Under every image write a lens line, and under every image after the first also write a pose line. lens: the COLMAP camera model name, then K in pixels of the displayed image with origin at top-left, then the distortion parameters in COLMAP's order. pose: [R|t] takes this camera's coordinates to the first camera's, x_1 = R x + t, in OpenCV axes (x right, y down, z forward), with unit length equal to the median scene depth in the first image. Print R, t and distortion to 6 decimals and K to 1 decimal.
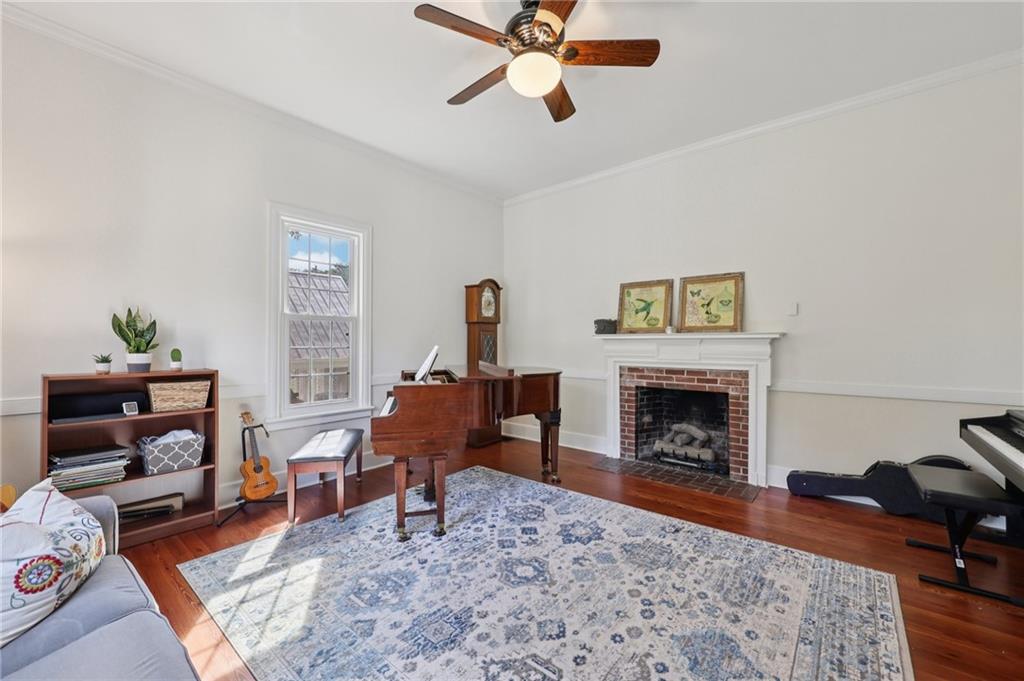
lens RADIAL K [[412.5, 0, 512.0], [0, 412.5, 340.5], [0, 0, 1]] dist [-0.000126, 0.000340]
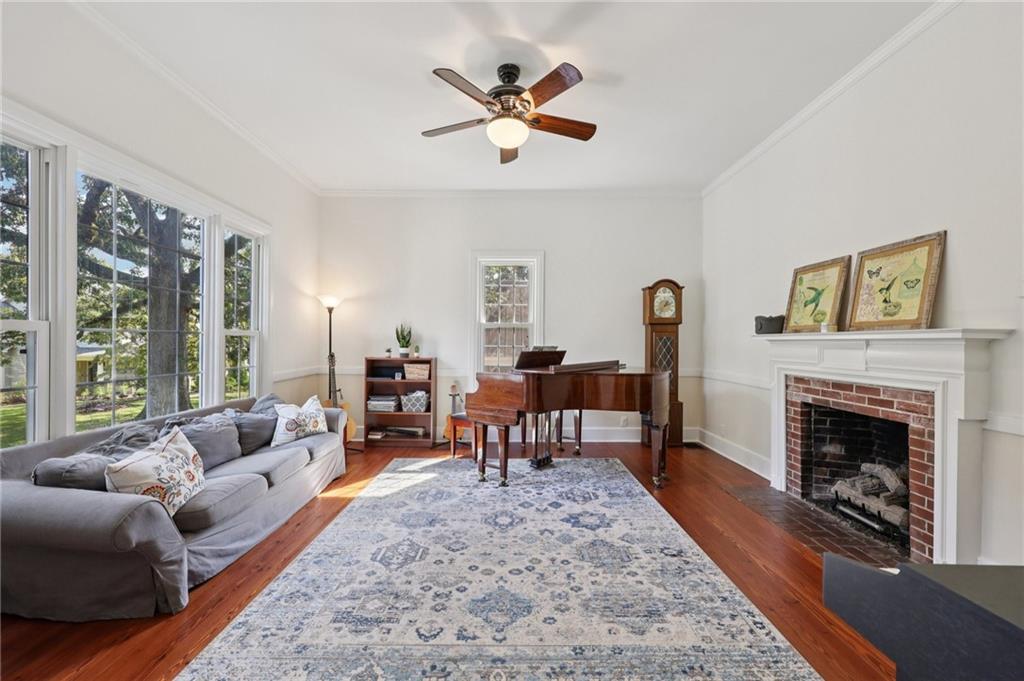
lens RADIAL K [[410.0, 0, 512.8], [0, 410.0, 343.5], [0, 0, 1]] dist [-0.001680, -0.000030]
pose [[0.644589, 0.006345, -0.764503, 0.616030], [-0.002012, 0.999976, 0.006603, -0.001649], [0.764526, -0.002718, 0.644587, 0.117771]]
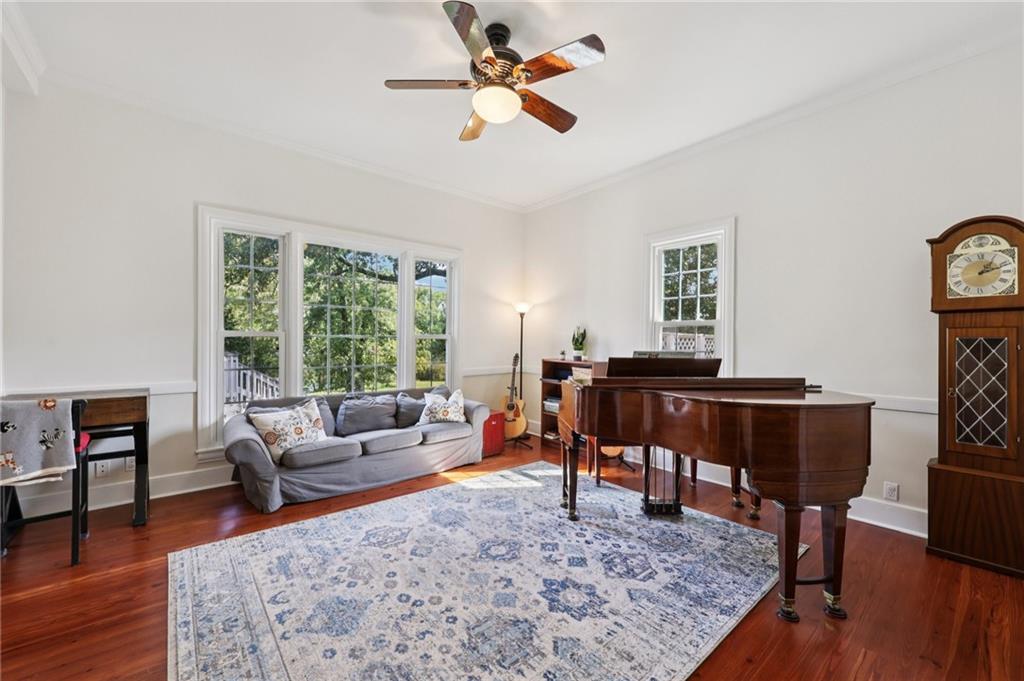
lens RADIAL K [[410.0, 0, 512.8], [0, 410.0, 343.5], [0, 0, 1]] dist [-0.001680, -0.000030]
pose [[-0.174617, 0.004328, -0.984627, 0.672195], [-0.003756, 0.999980, 0.005061, -0.005737], [0.984629, 0.004582, -0.174597, 0.738486]]
